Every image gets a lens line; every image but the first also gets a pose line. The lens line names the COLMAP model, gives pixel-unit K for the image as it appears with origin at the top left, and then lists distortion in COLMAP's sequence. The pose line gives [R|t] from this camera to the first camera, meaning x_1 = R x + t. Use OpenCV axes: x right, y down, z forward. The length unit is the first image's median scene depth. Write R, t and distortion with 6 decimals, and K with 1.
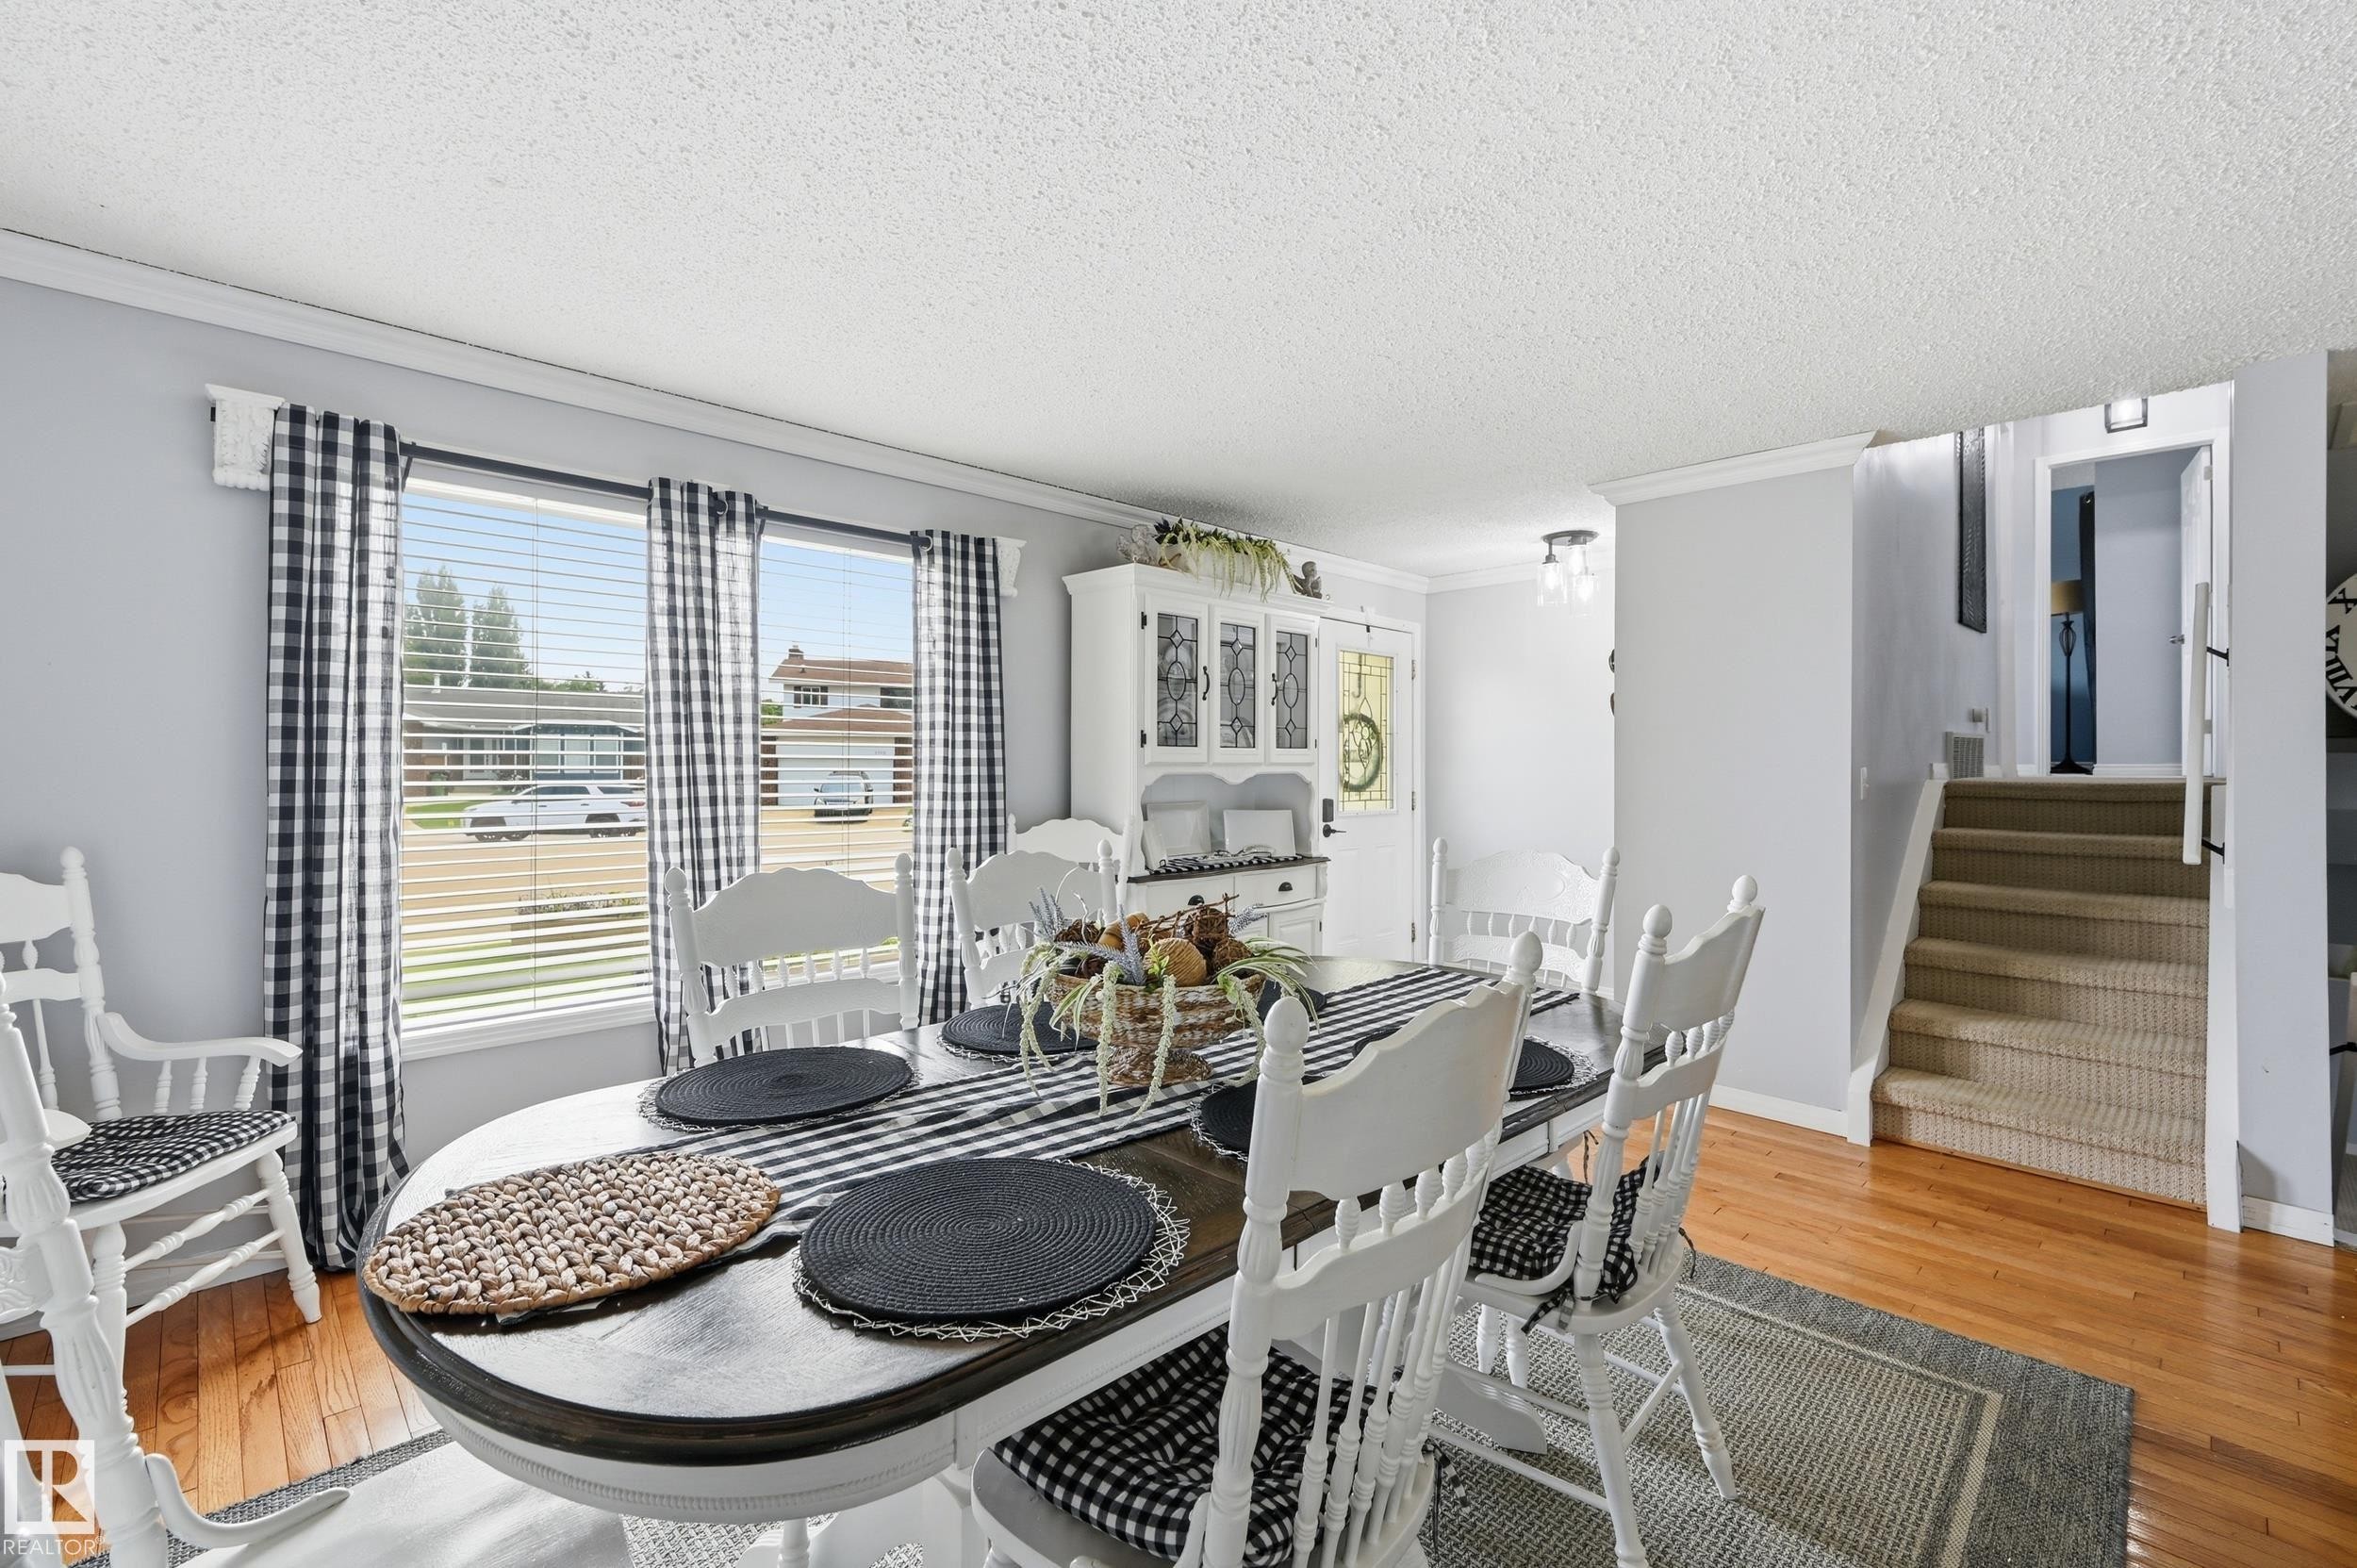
lens RADIAL K [[1024.1, 0, 1184.6], [0, 1024.1, 769.2], [0, 0, 1]] dist [-0.000372, 0.000043]
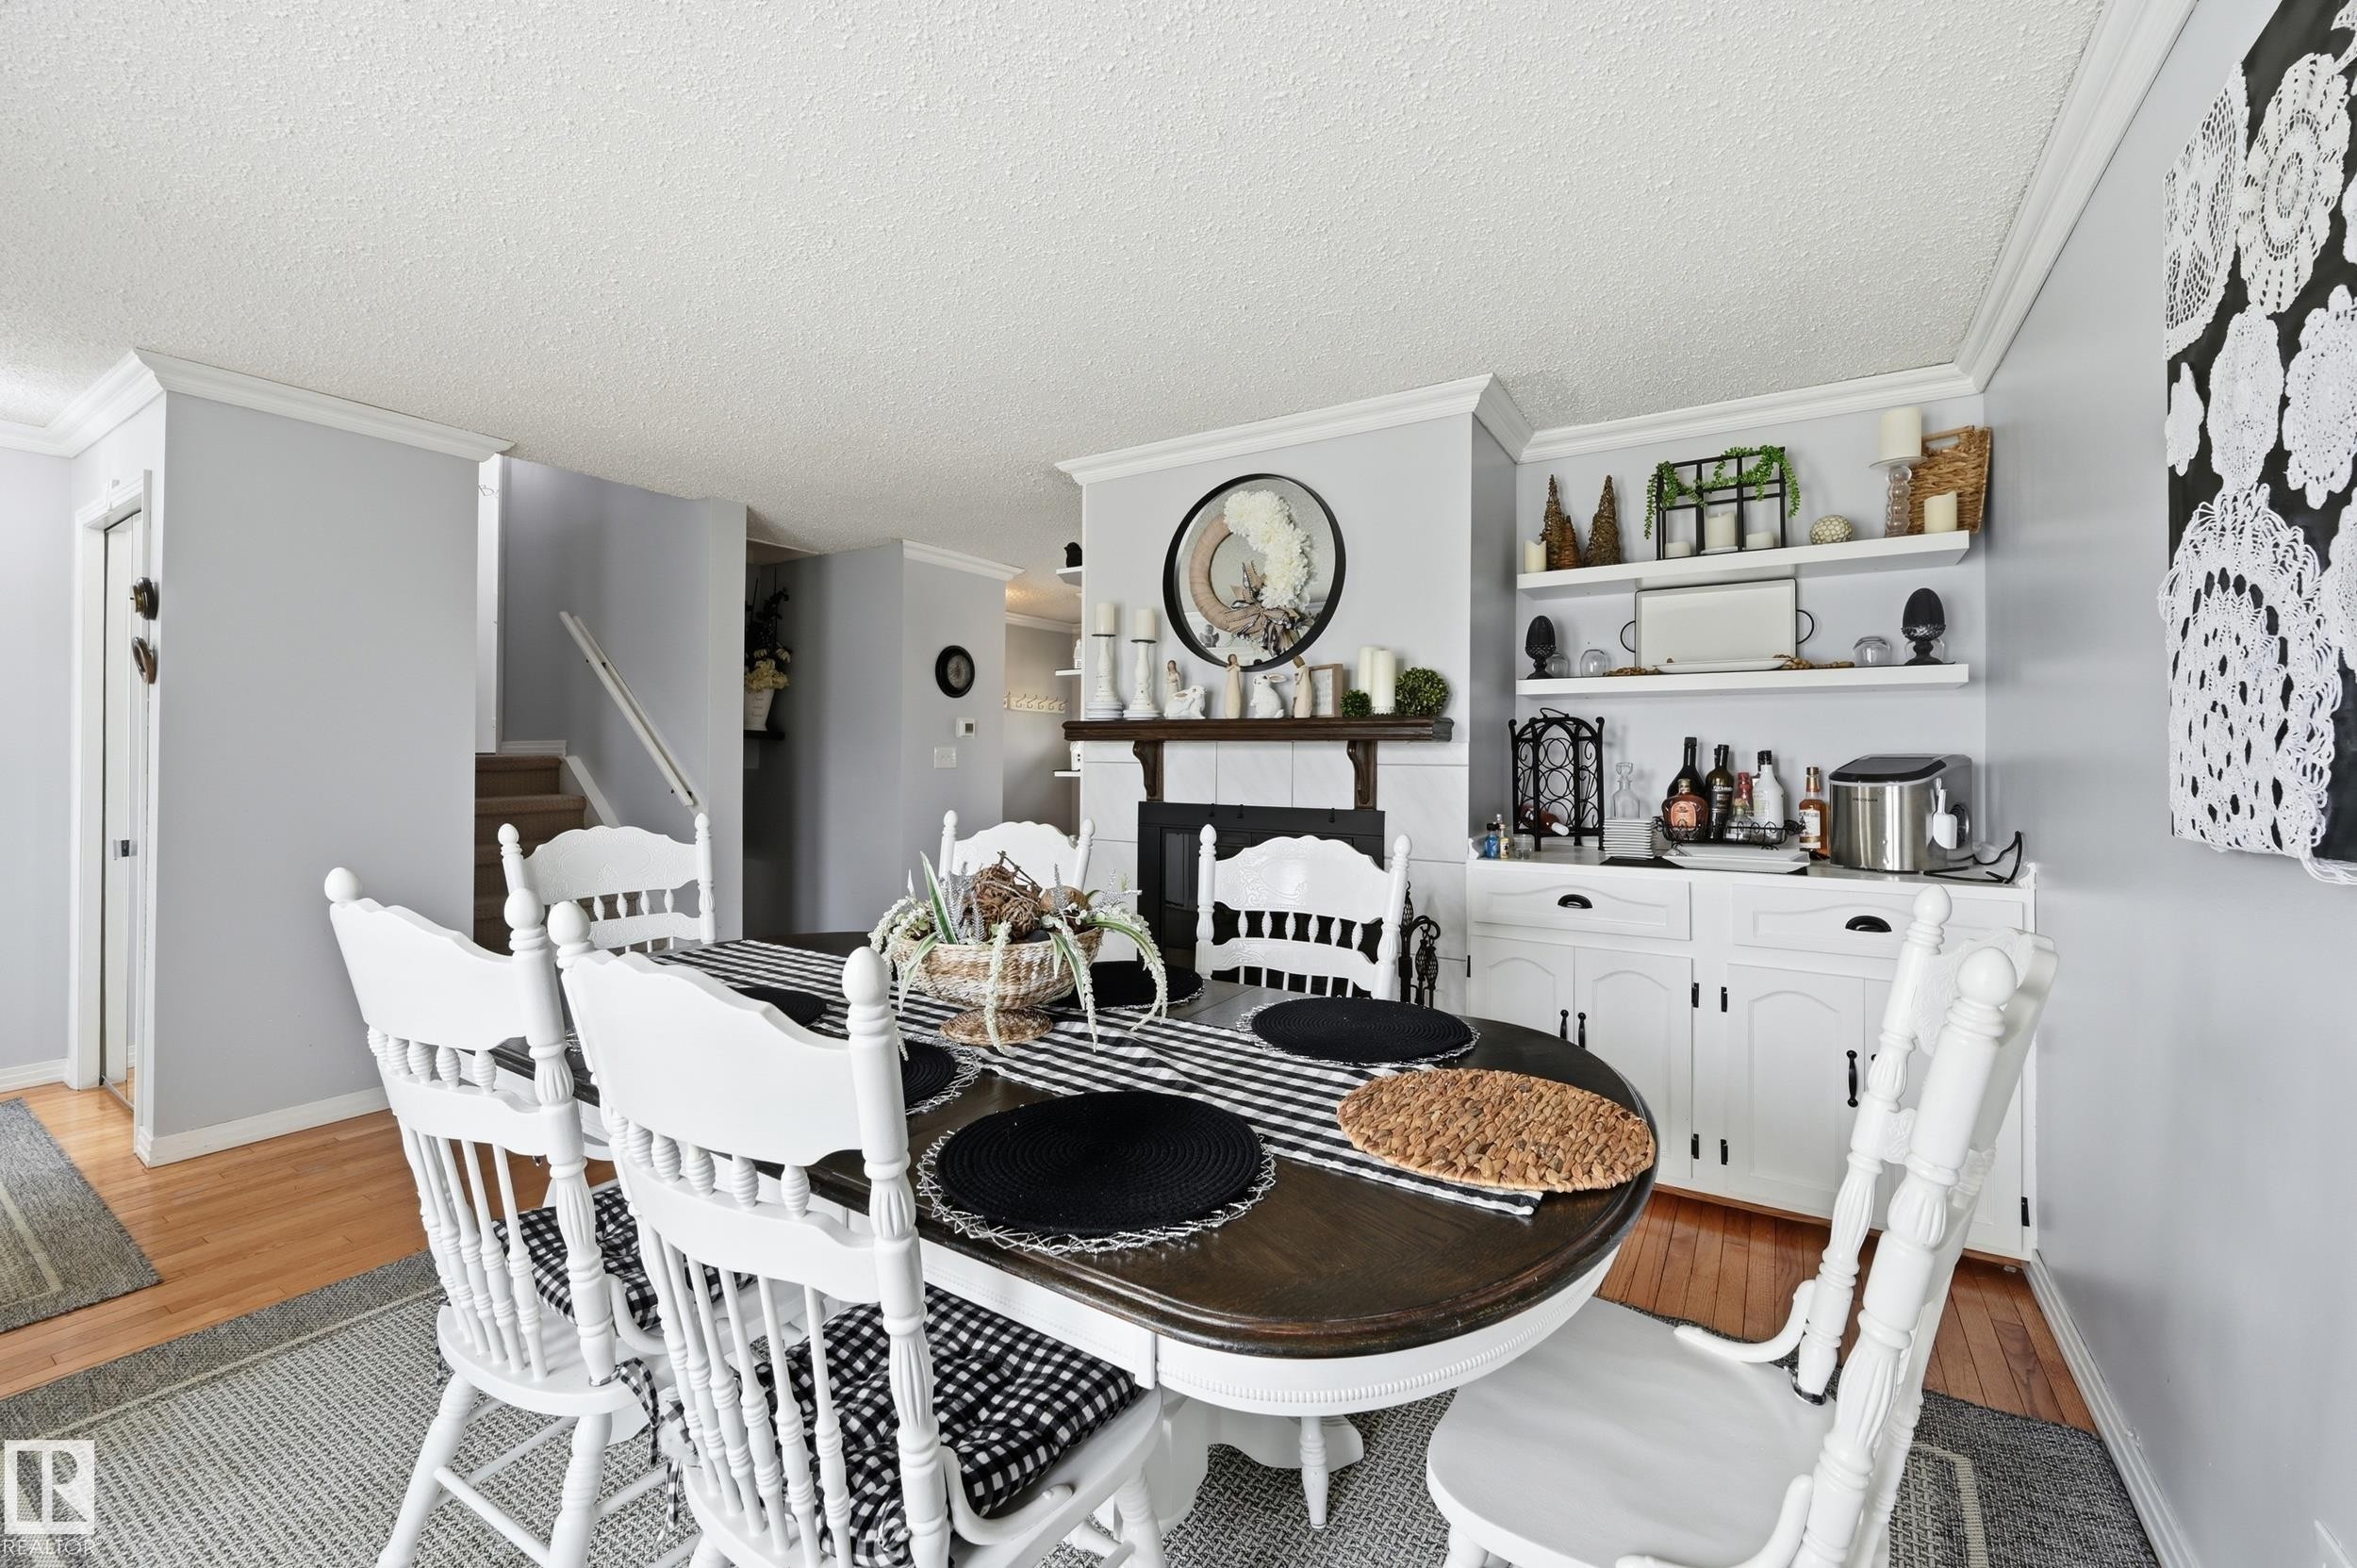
lens RADIAL K [[938.7, 0, 1190.5], [0, 938.7, 761.2], [0, 0, 1]] dist [0.000965, -0.000354]
pose [[-0.254537, -0.012902, 0.966977, -0.584915], [-0.004875, 0.999915, 0.012058, 0.002858], [-0.967051, -0.001644, -0.254579, 0.610705]]
